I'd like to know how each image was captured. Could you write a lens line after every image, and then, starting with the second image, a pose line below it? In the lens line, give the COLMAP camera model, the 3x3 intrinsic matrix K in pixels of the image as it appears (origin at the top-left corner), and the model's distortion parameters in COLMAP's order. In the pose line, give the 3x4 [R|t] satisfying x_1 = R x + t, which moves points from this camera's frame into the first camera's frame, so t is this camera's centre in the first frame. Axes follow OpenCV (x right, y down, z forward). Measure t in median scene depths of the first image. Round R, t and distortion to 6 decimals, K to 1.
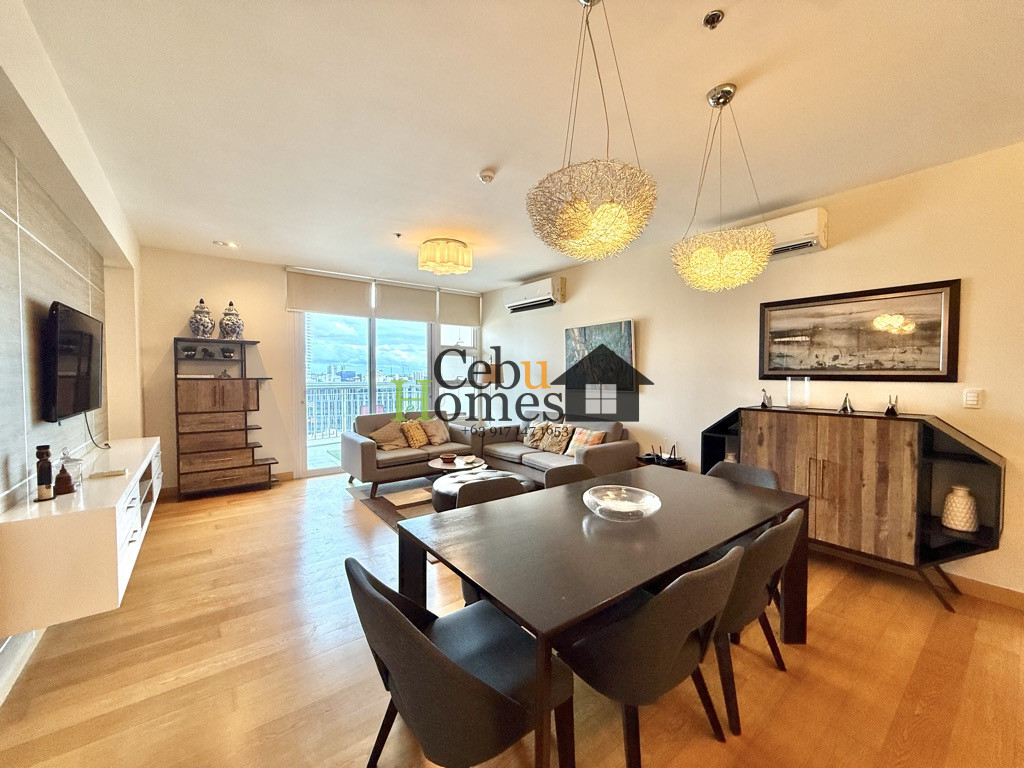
lens RADIAL K [[407.5, 0, 512.0], [0, 407.5, 384.0], [0, 0, 1]] dist [0.000993, 0.000174]
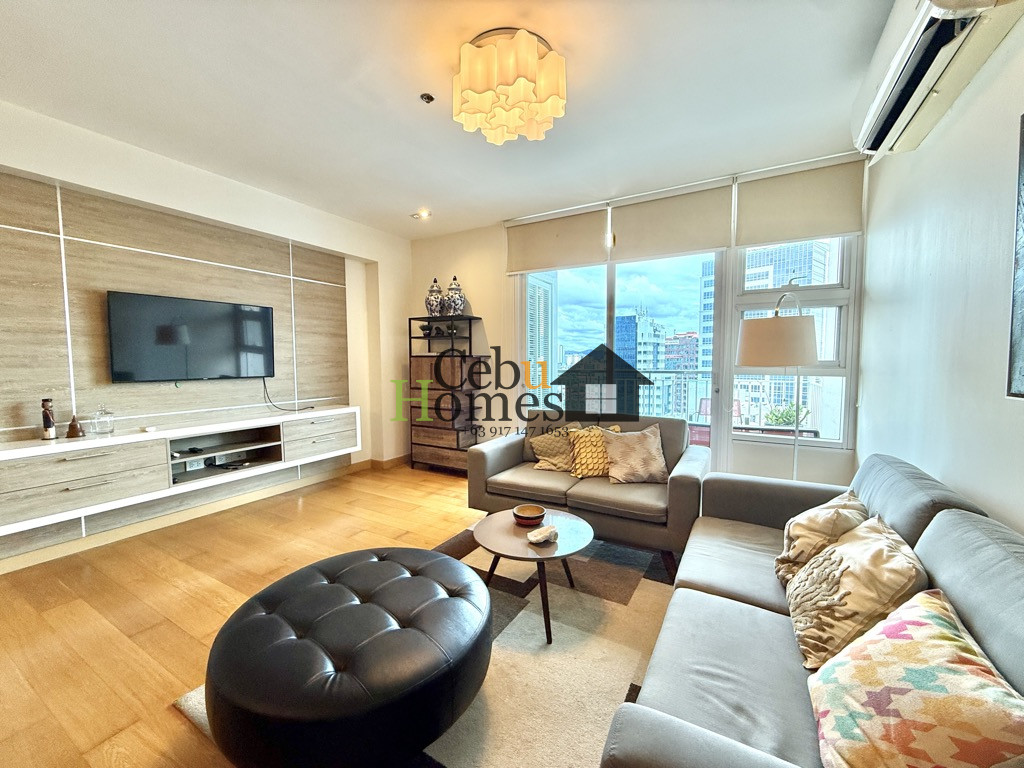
lens RADIAL K [[407.5, 0, 512.0], [0, 407.5, 384.0], [0, 0, 1]] dist [0.000993, 0.000174]
pose [[0.382370, 0.053626, -0.922452, 0.267645], [-0.020717, 0.998561, 0.049463, 0.001855], [0.923777, 0.000197, 0.382931, 0.770219]]
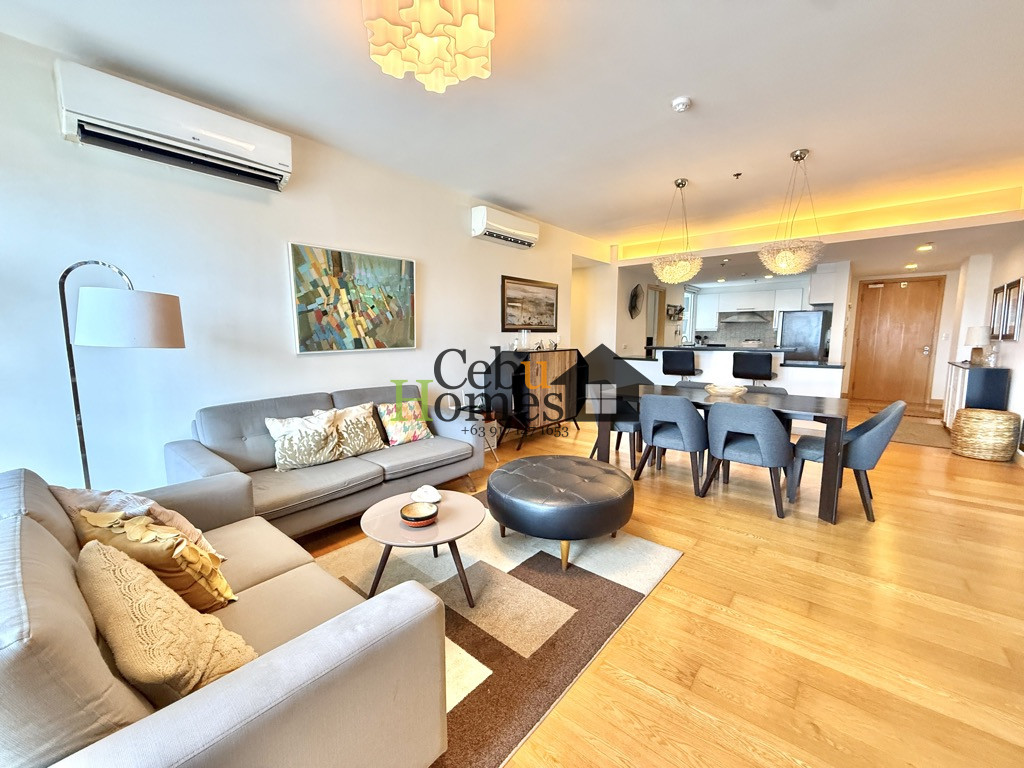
lens RADIAL K [[407.5, 0, 512.0], [0, 407.5, 384.0], [0, 0, 1]] dist [0.000993, 0.000174]
pose [[-0.211979, -0.118318, 0.970085, -0.565243], [0.029486, 0.991418, 0.127363, -0.008547], [-0.976829, 0.055602, -0.206671, 0.956451]]
